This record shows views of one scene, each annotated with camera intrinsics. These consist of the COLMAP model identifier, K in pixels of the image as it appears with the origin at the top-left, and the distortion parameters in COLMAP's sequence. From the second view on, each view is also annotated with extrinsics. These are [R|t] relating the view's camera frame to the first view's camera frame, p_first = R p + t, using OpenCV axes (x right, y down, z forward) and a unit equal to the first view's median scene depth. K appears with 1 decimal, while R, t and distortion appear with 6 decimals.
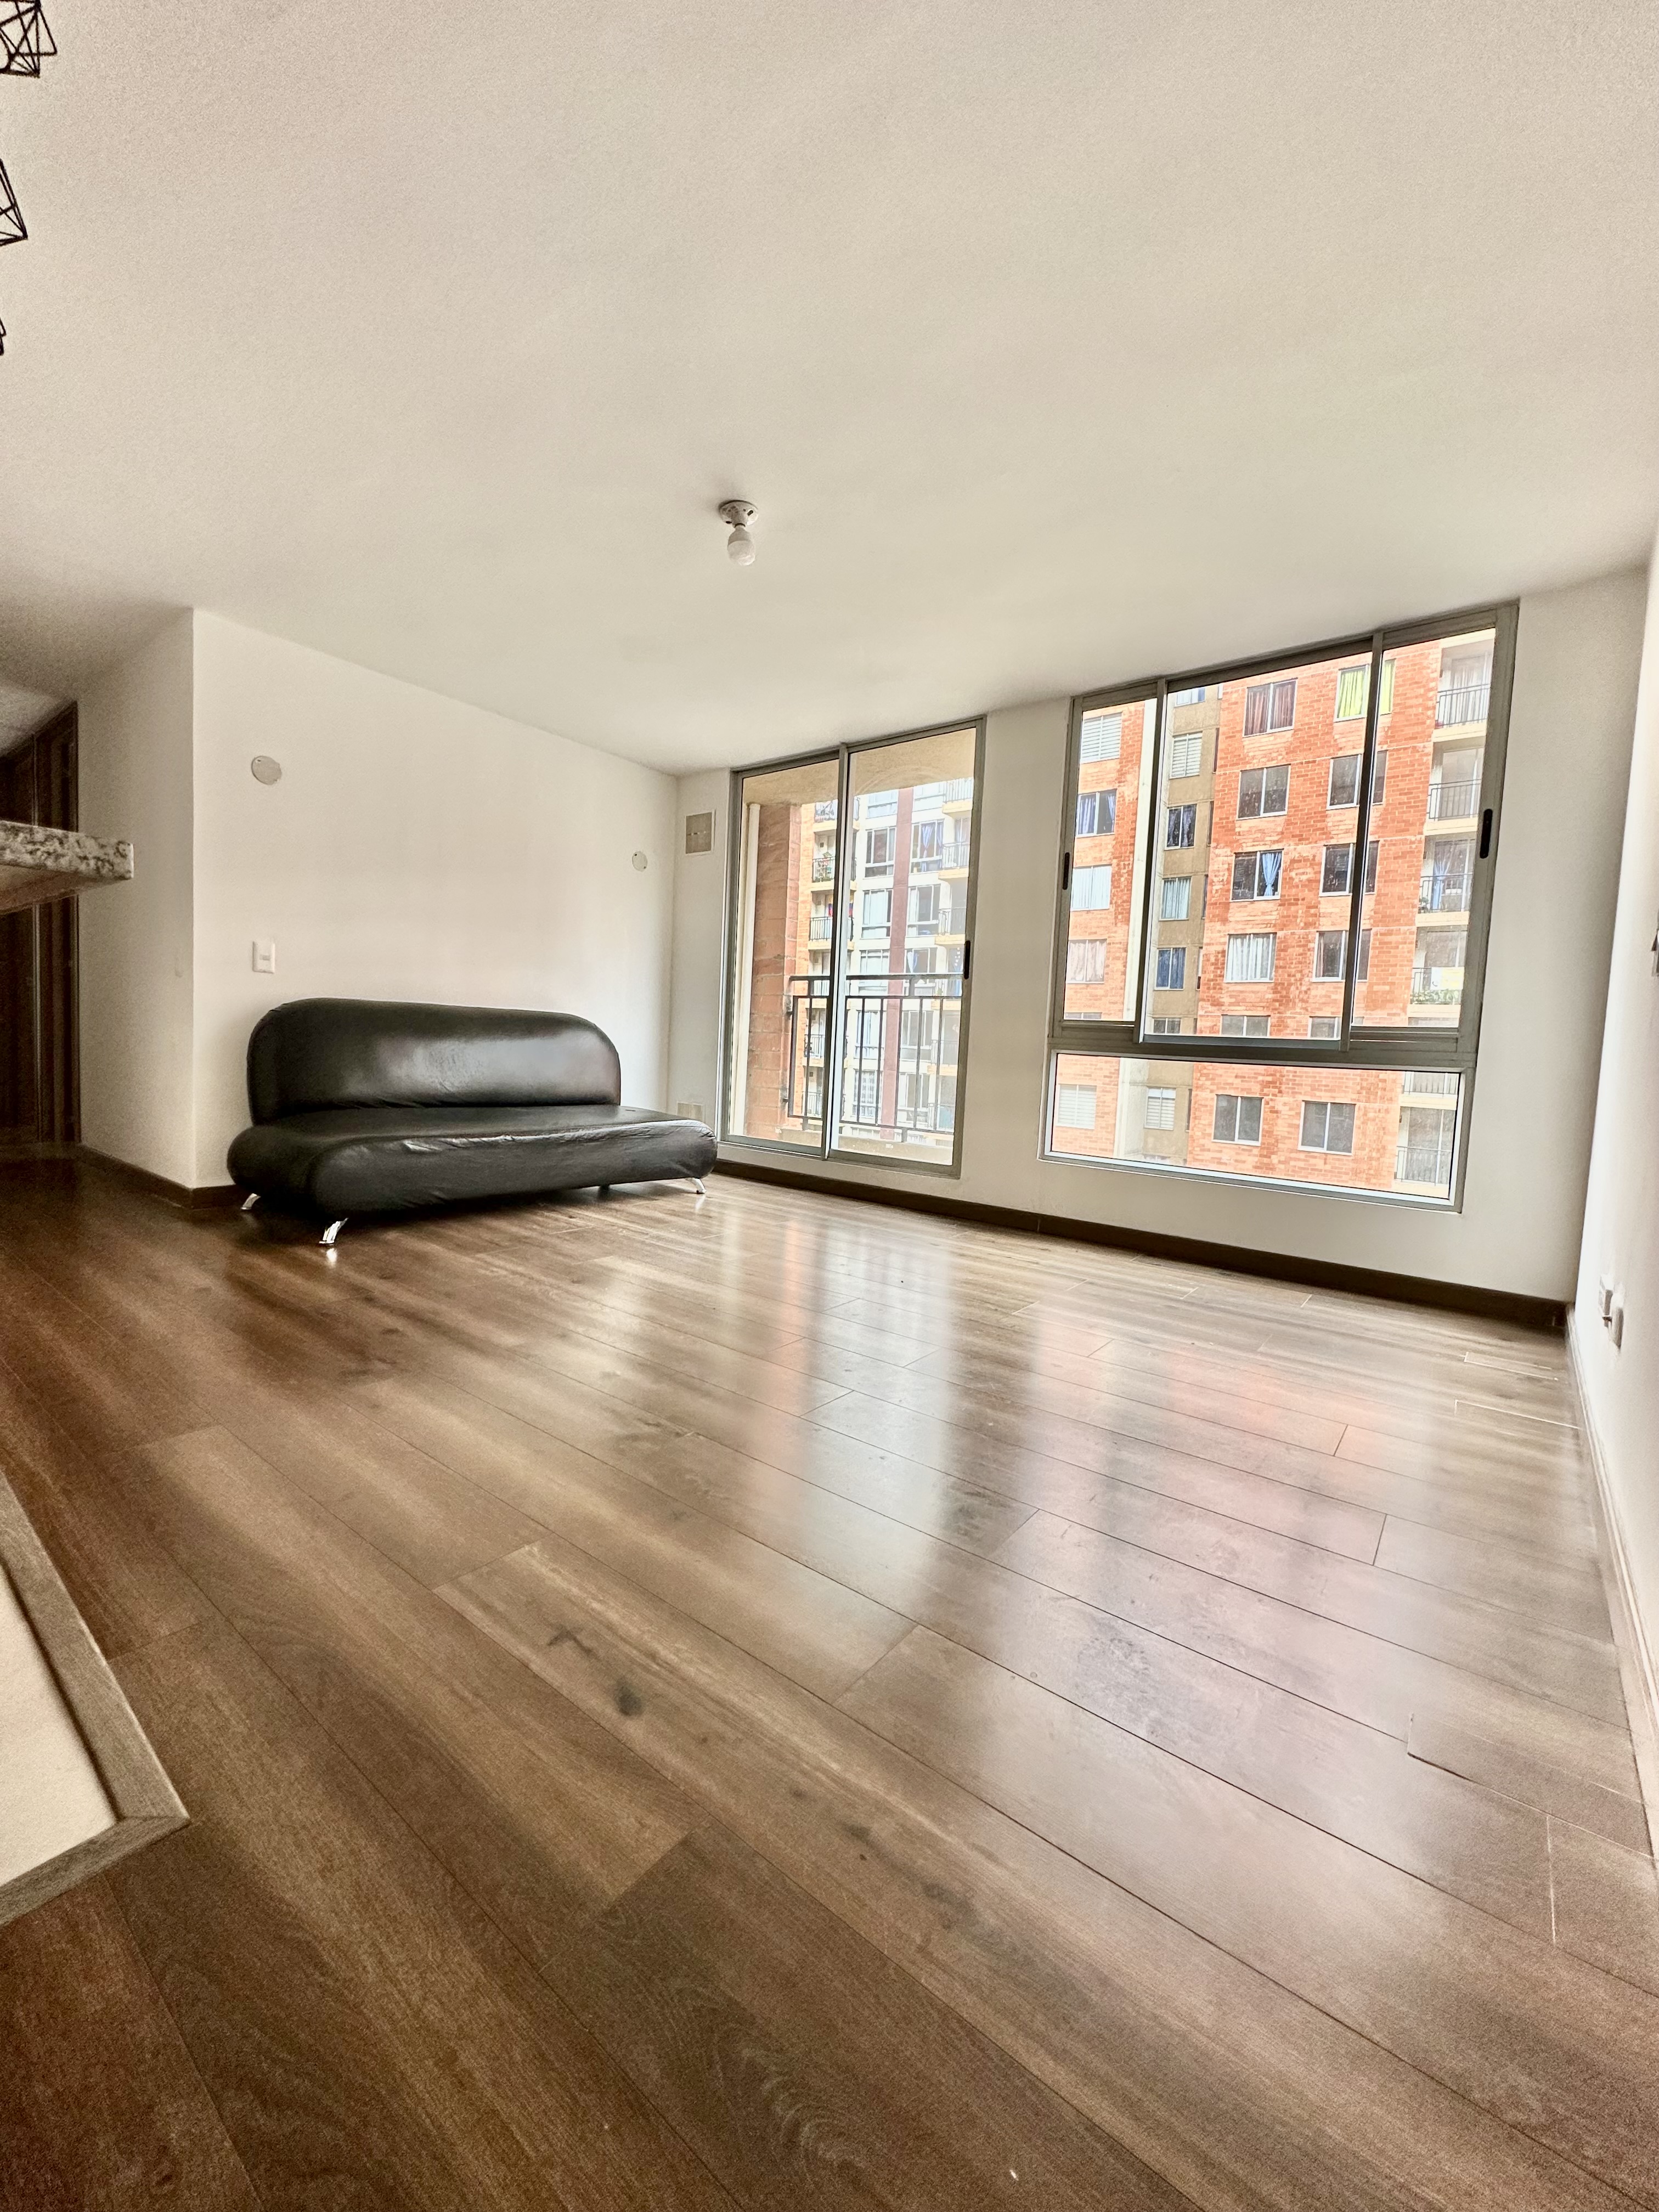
lens RADIAL K [[880.7, 0, 829.5], [0, 880.7, 1106.0], [0, 0, 1]] dist [-0.000758, 0.000194]
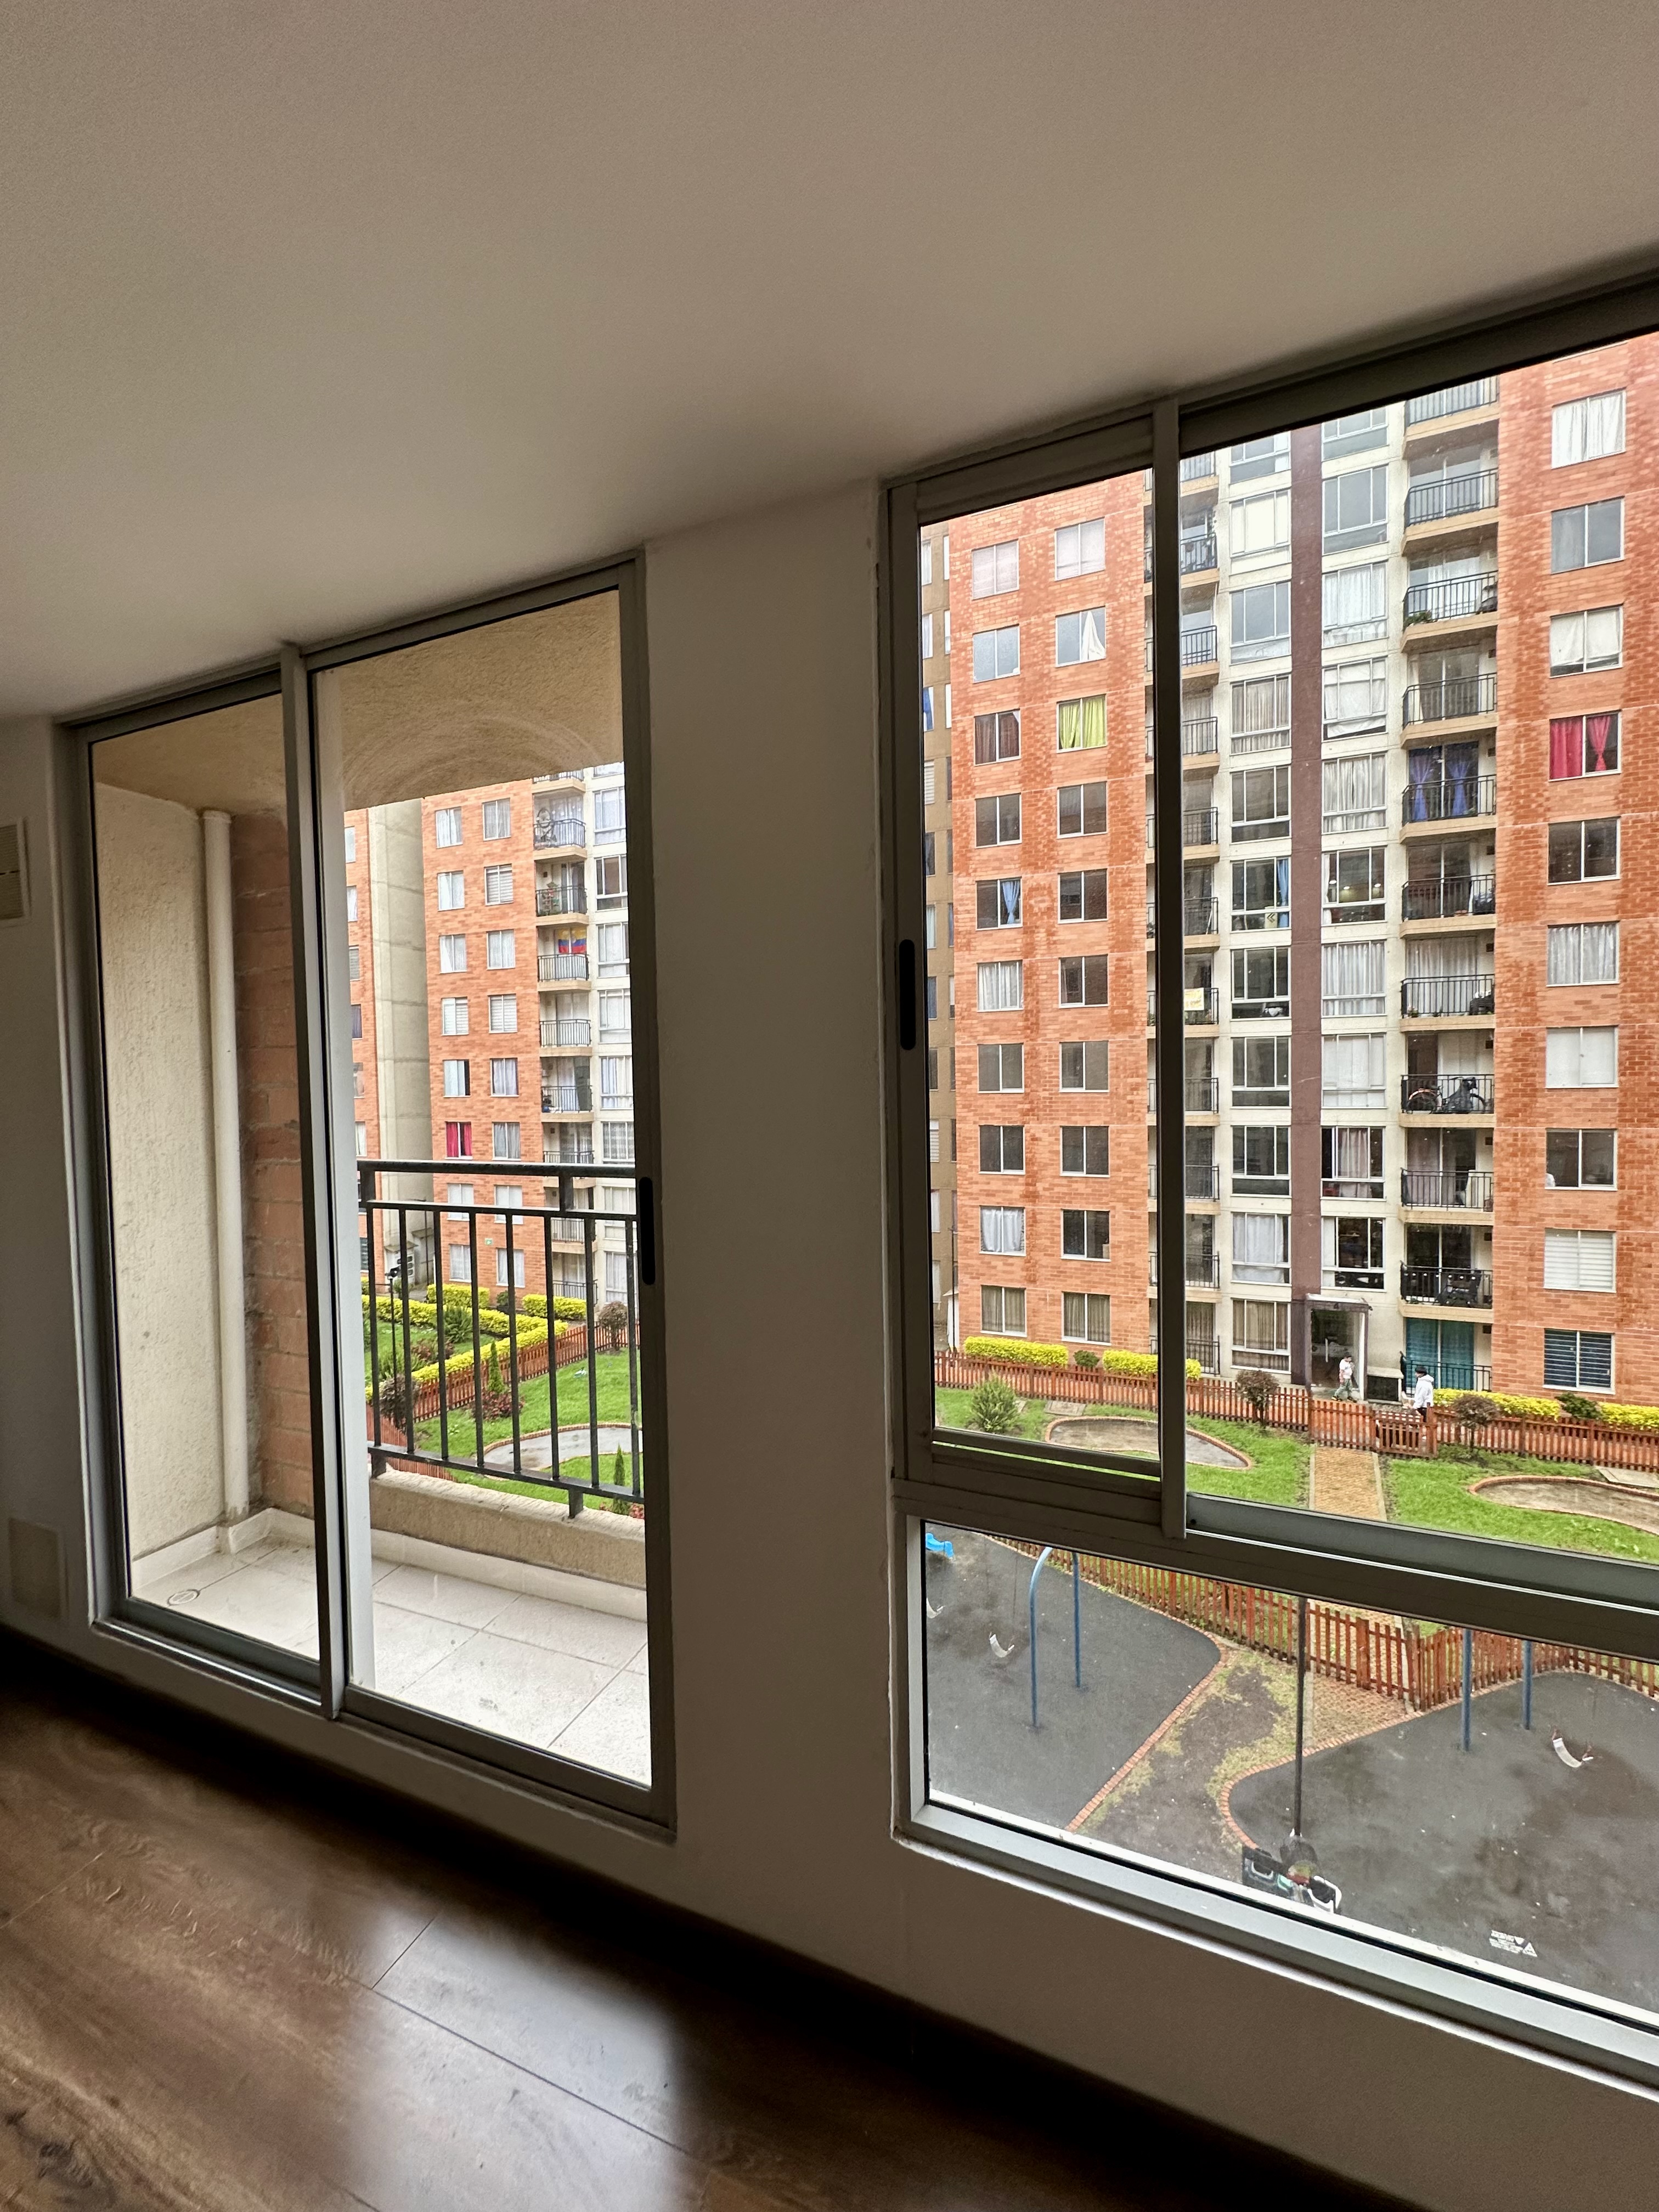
lens RADIAL K [[880.7, 0, 829.5], [0, 880.7, 1106.0], [0, 0, 1]] dist [-0.000758, 0.000194]
pose [[0.961658, -0.073896, 0.264107, 0.021966], [0.081443, 0.996520, -0.017725, -0.032828], [-0.261879, 0.038555, 0.964330, 0.101852]]
